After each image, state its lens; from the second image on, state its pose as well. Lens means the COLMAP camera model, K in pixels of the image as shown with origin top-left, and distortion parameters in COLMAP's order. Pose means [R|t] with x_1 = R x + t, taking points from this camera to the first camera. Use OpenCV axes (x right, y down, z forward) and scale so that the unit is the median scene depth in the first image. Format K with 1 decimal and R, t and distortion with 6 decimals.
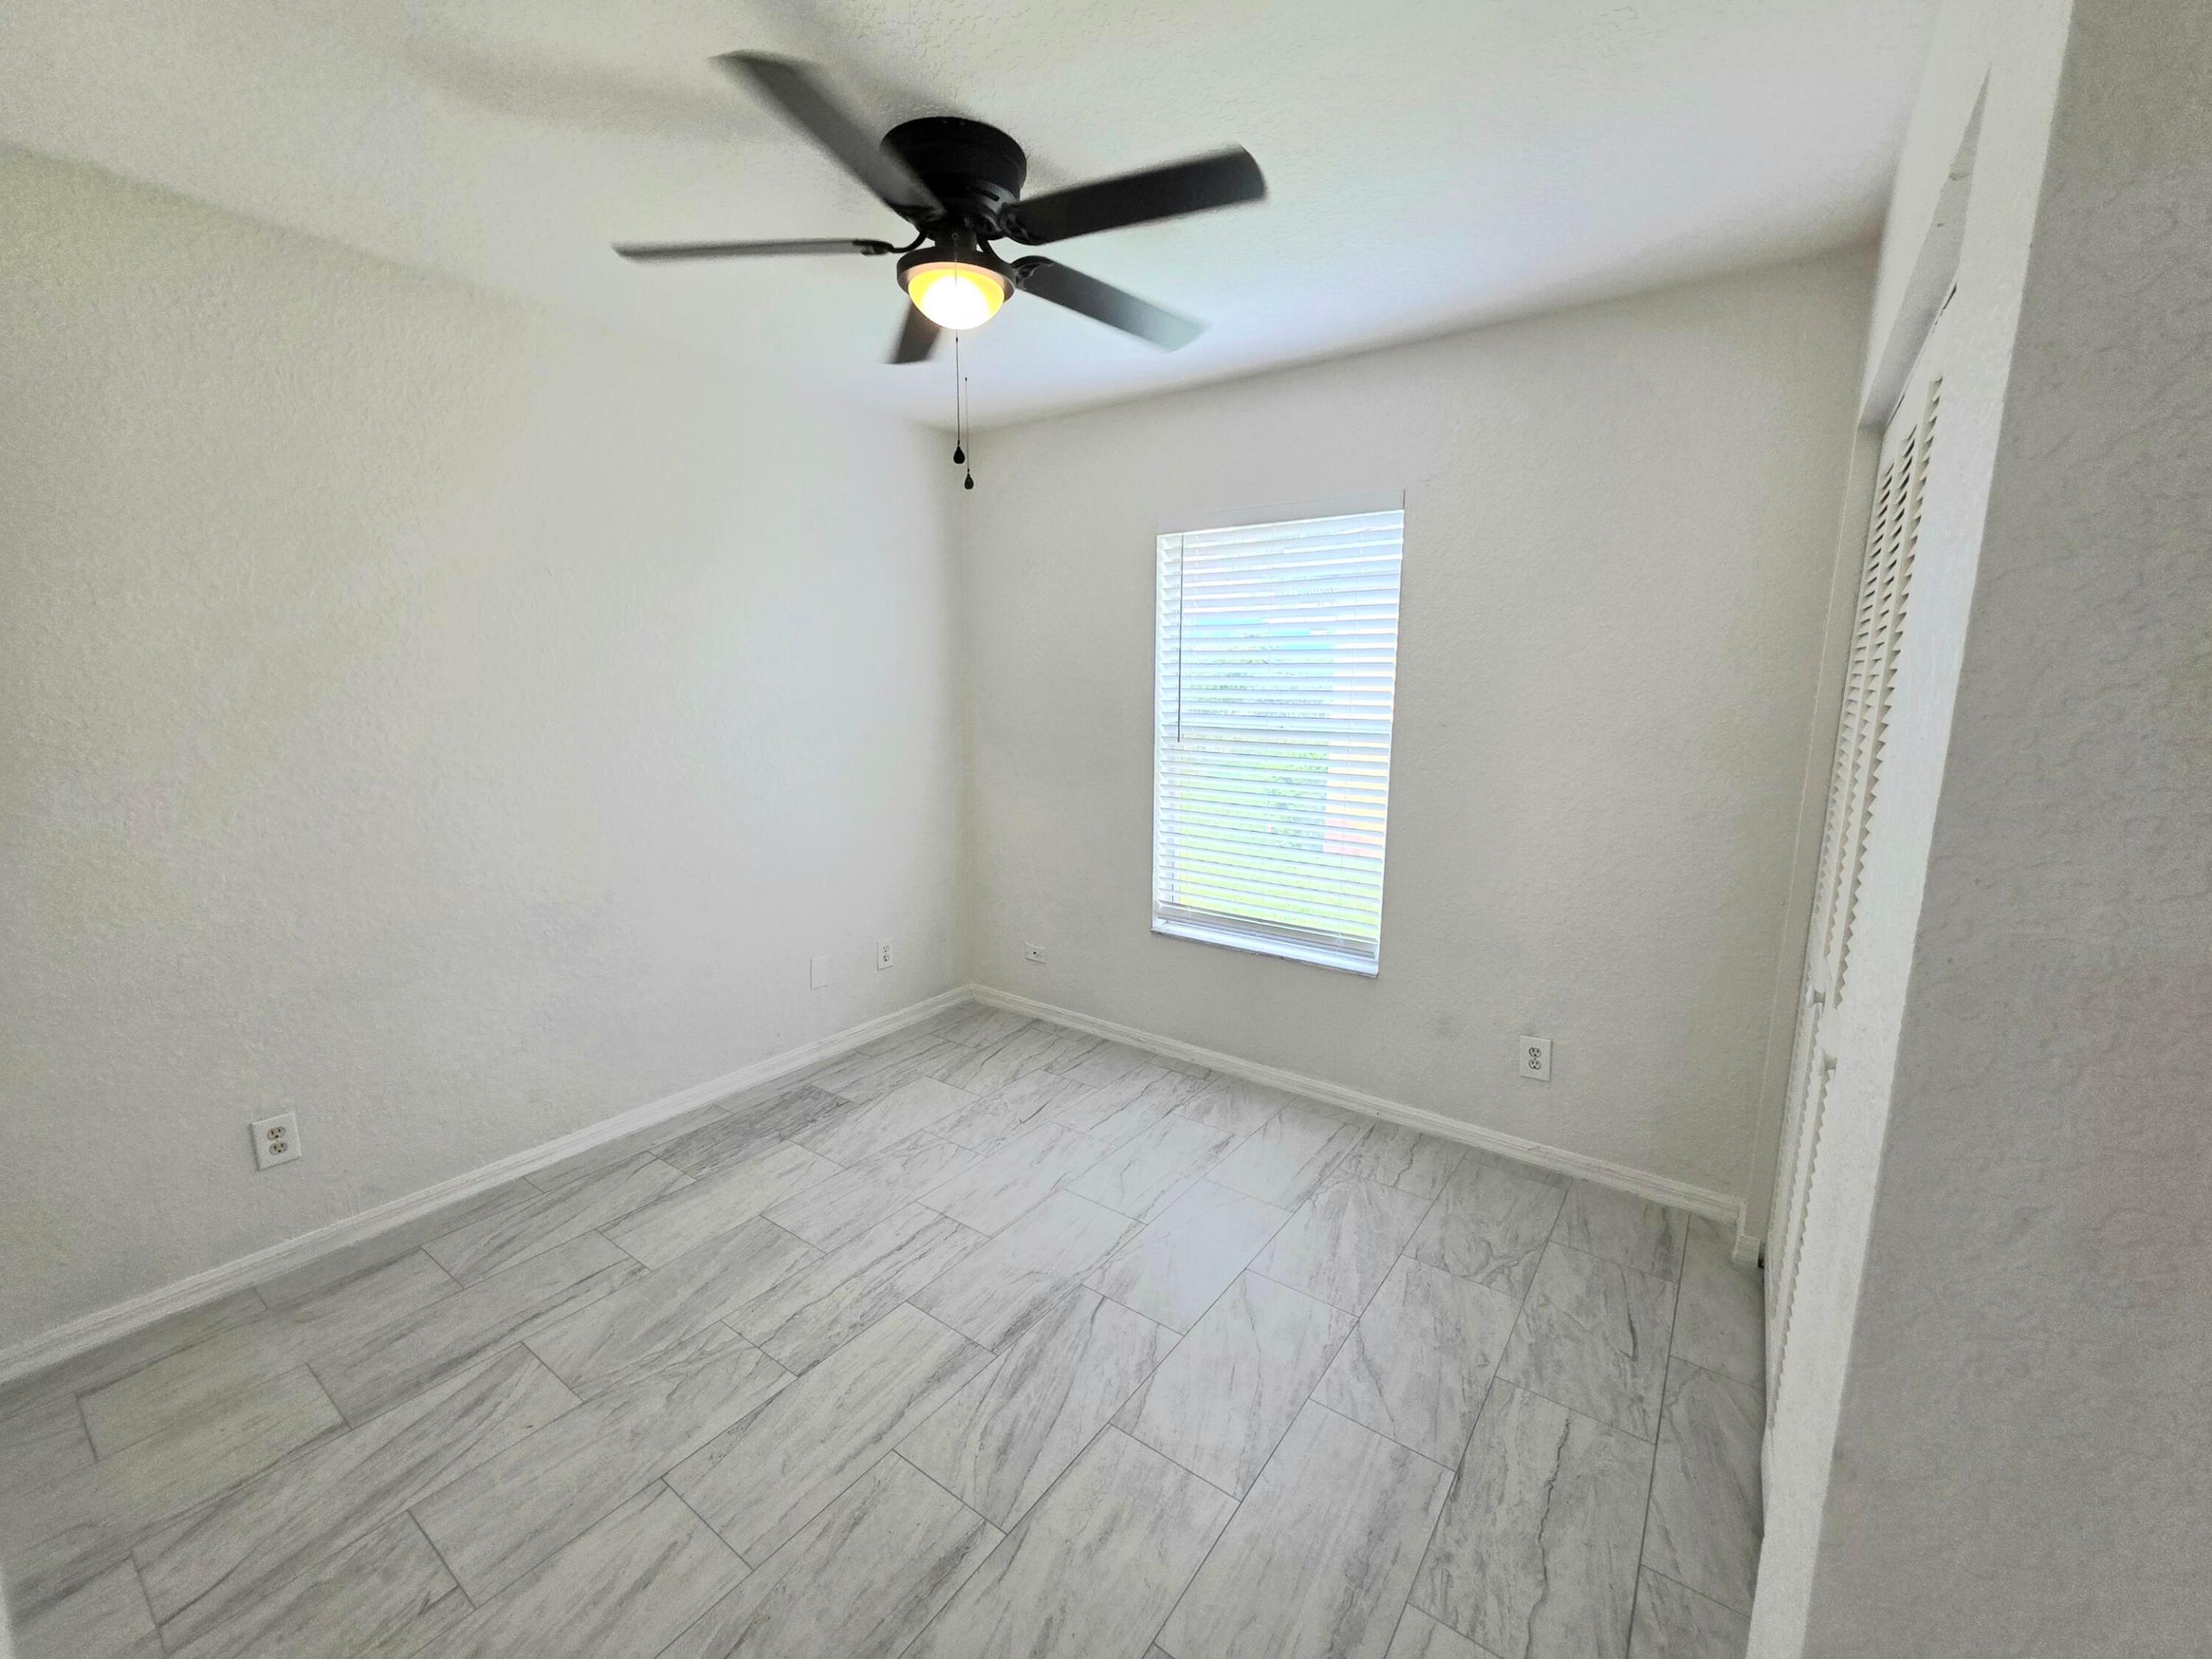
lens RADIAL K [[880.2, 0, 1106.1], [0, 880.2, 827.2], [0, 0, 1]] dist [0.000591, -0.000121]
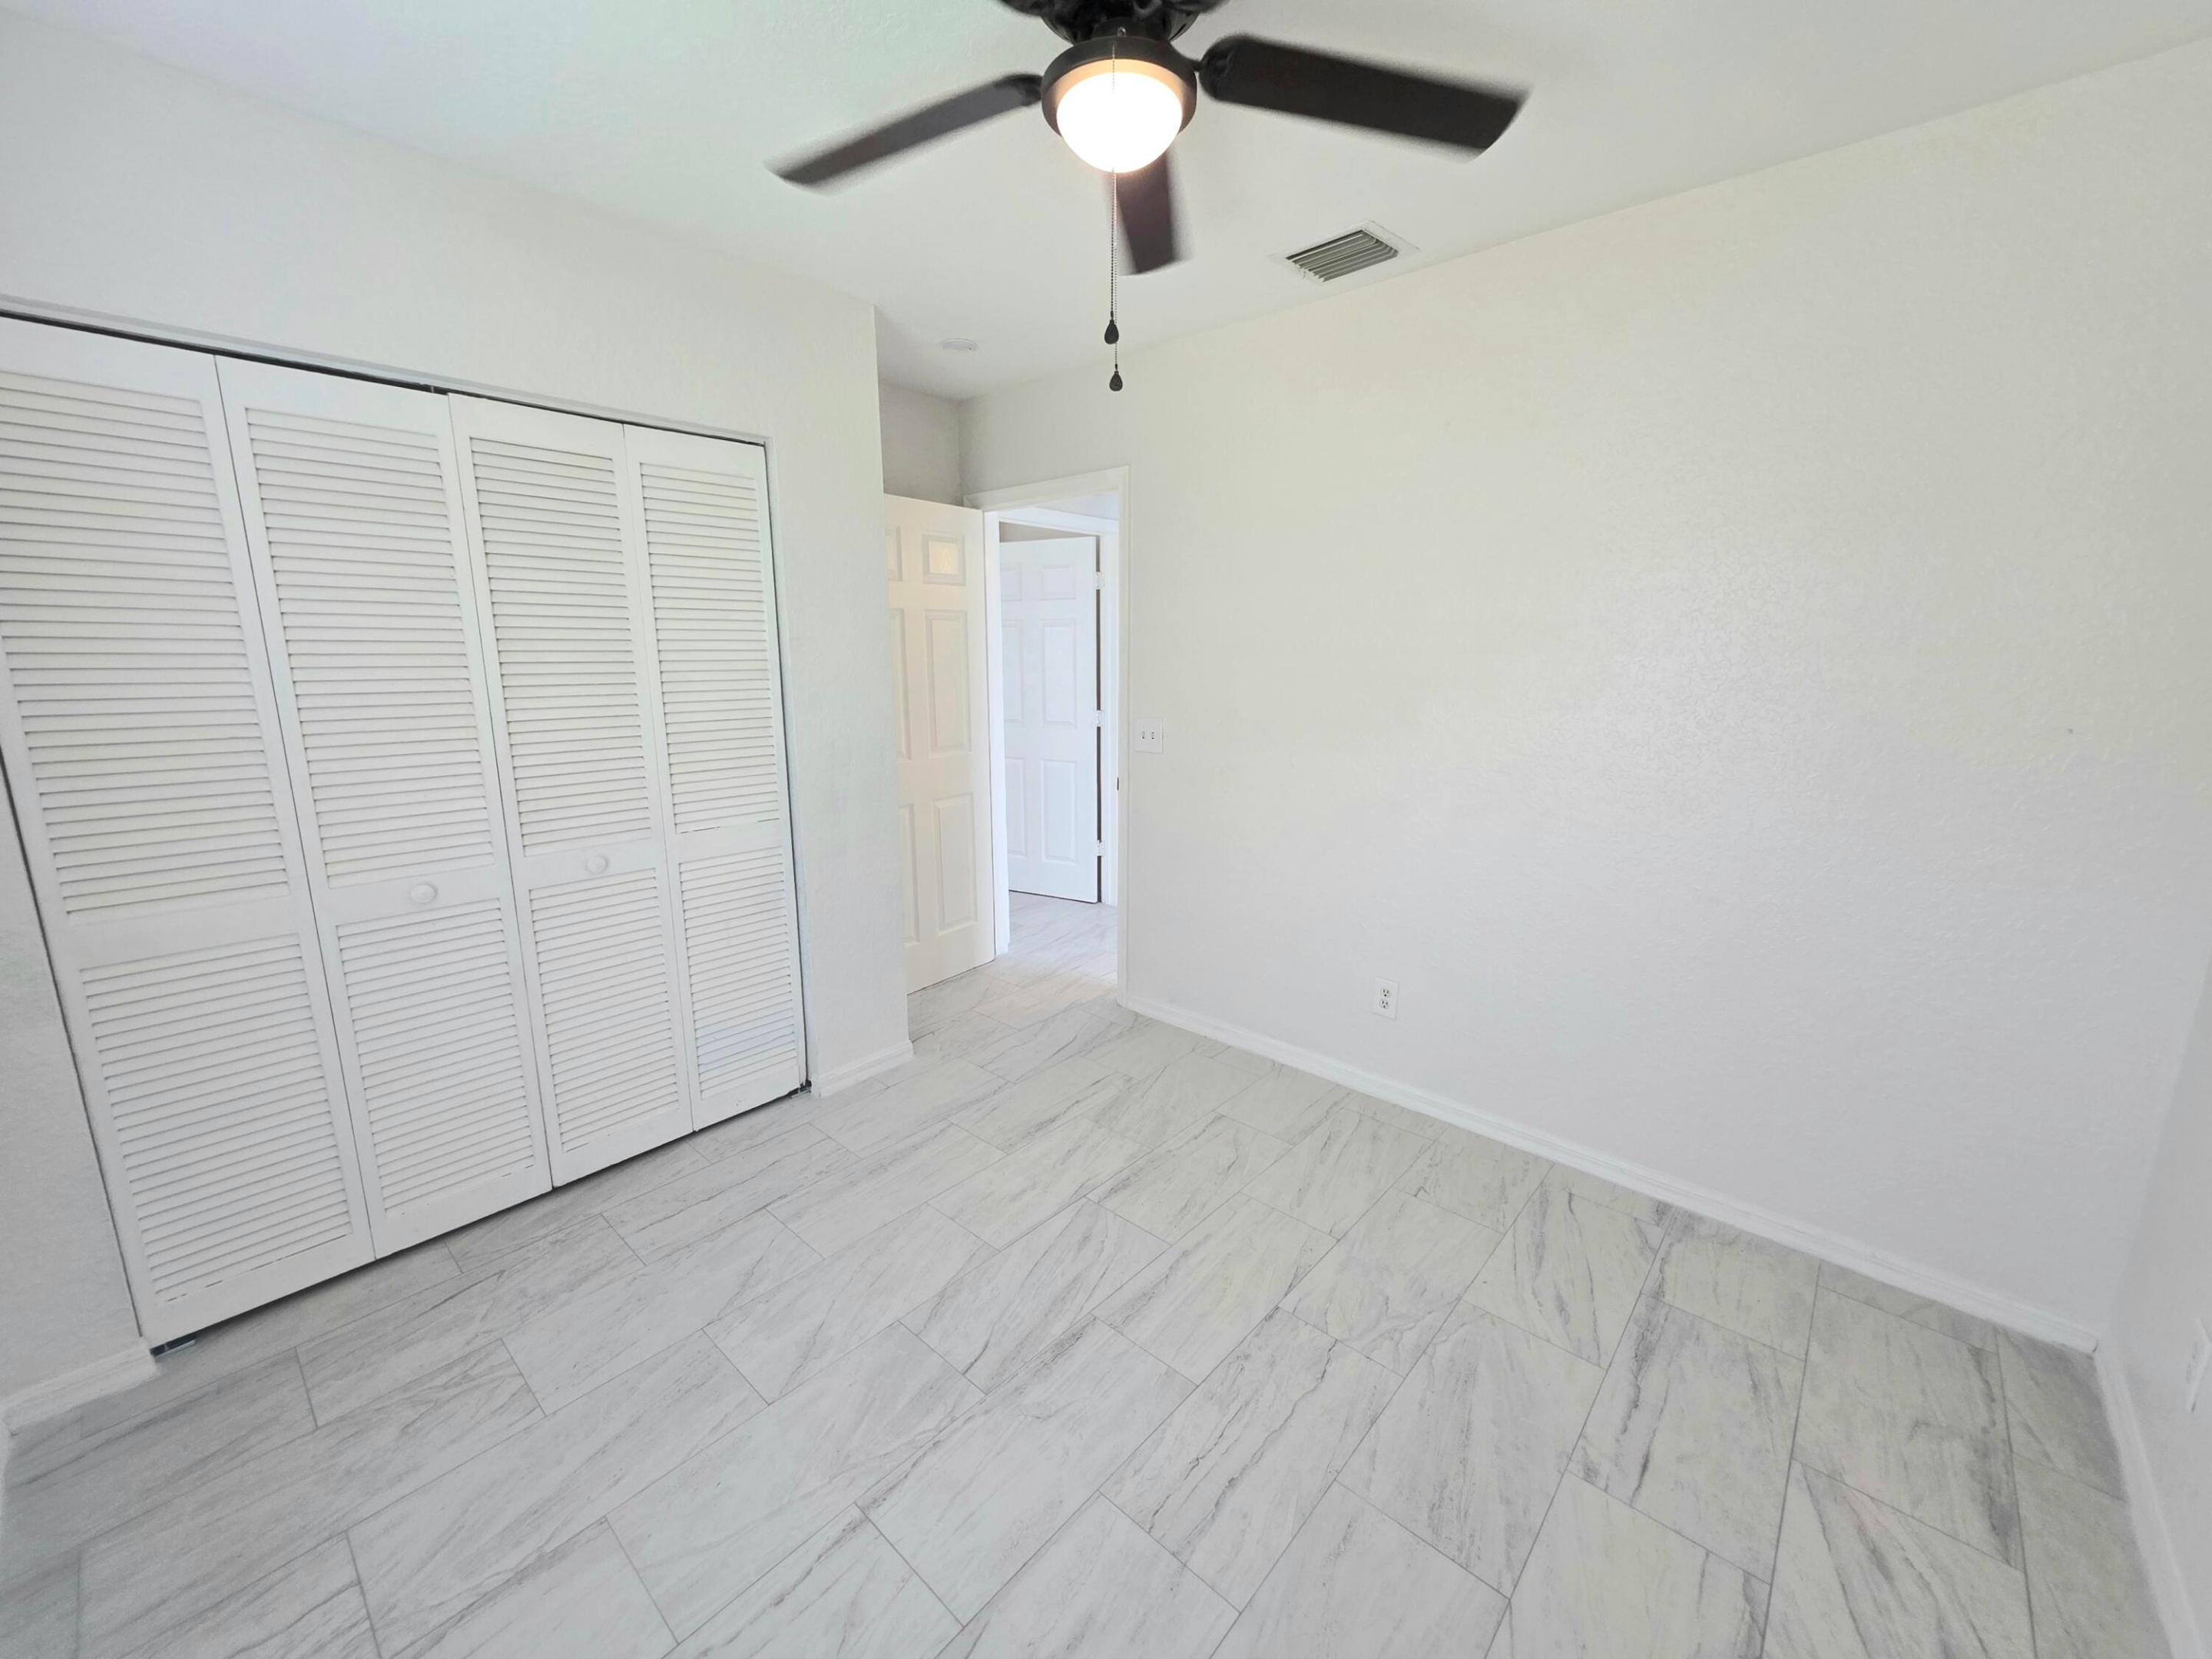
lens RADIAL K [[880.2, 0, 1106.1], [0, 880.2, 827.2], [0, 0, 1]] dist [0.000591, -0.000121]
pose [[-0.994377, -0.031051, 0.101244, -0.219531], [0.007410, 0.933301, 0.359018, -0.273378], [-0.105639, 0.357750, -0.927823, 1.681534]]
